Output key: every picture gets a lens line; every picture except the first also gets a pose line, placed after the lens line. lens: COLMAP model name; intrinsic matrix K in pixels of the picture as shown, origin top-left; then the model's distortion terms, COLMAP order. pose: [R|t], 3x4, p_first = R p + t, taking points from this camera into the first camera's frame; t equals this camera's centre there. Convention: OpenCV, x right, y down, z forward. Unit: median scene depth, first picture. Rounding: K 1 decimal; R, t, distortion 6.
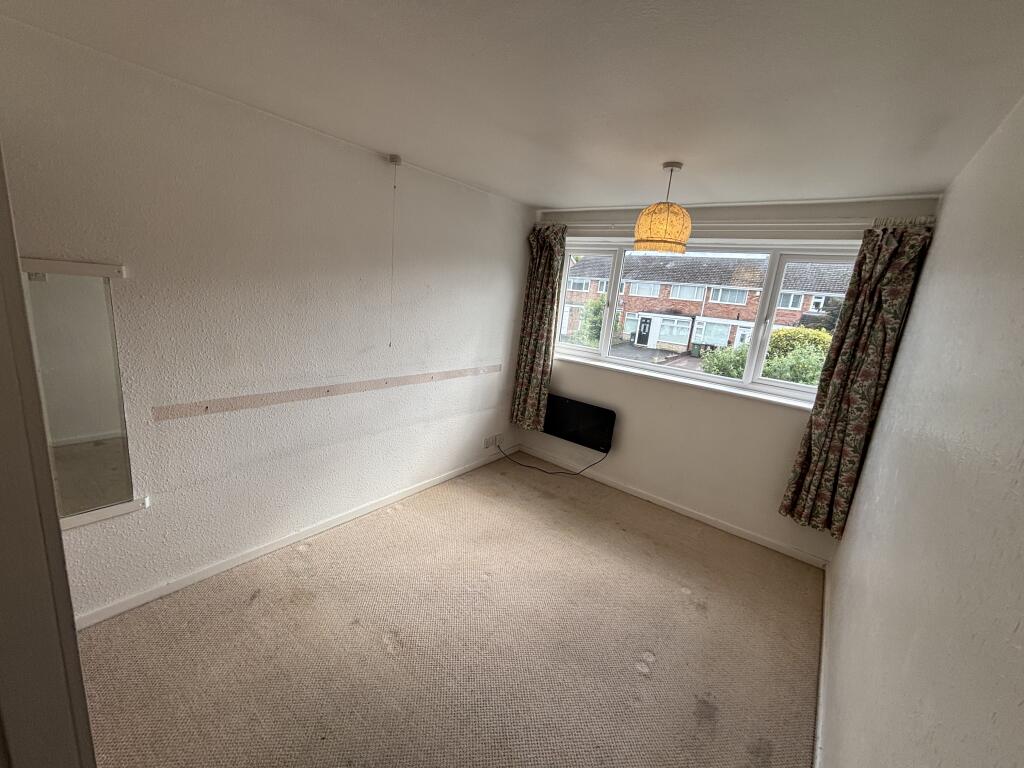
lens RADIAL K [[416.4, 0, 512.0], [0, 416.4, 384.0], [0, 0, 1]] dist [-0.003373, -0.000166]
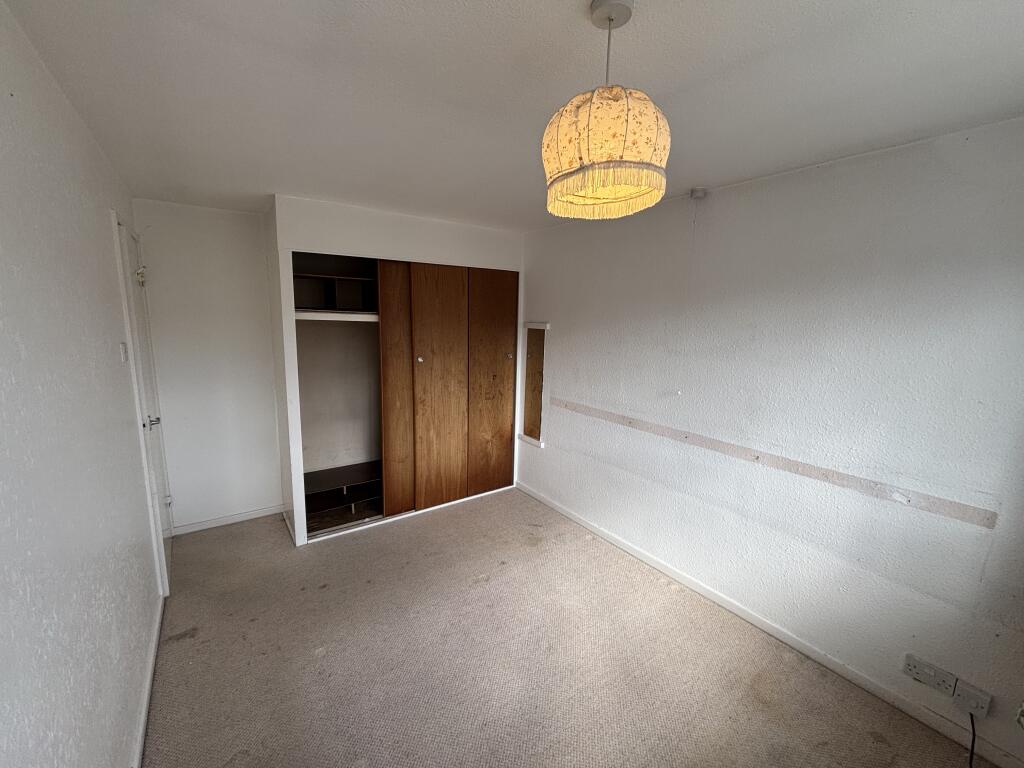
lens RADIAL K [[416.4, 0, 512.0], [0, 416.4, 384.0], [0, 0, 1]] dist [-0.003373, -0.000166]
pose [[-0.278387, 0.053339, -0.958987, 0.575048], [-0.262092, 0.956345, 0.129275, -0.114472], [0.924018, 0.287332, -0.252254, 0.761952]]
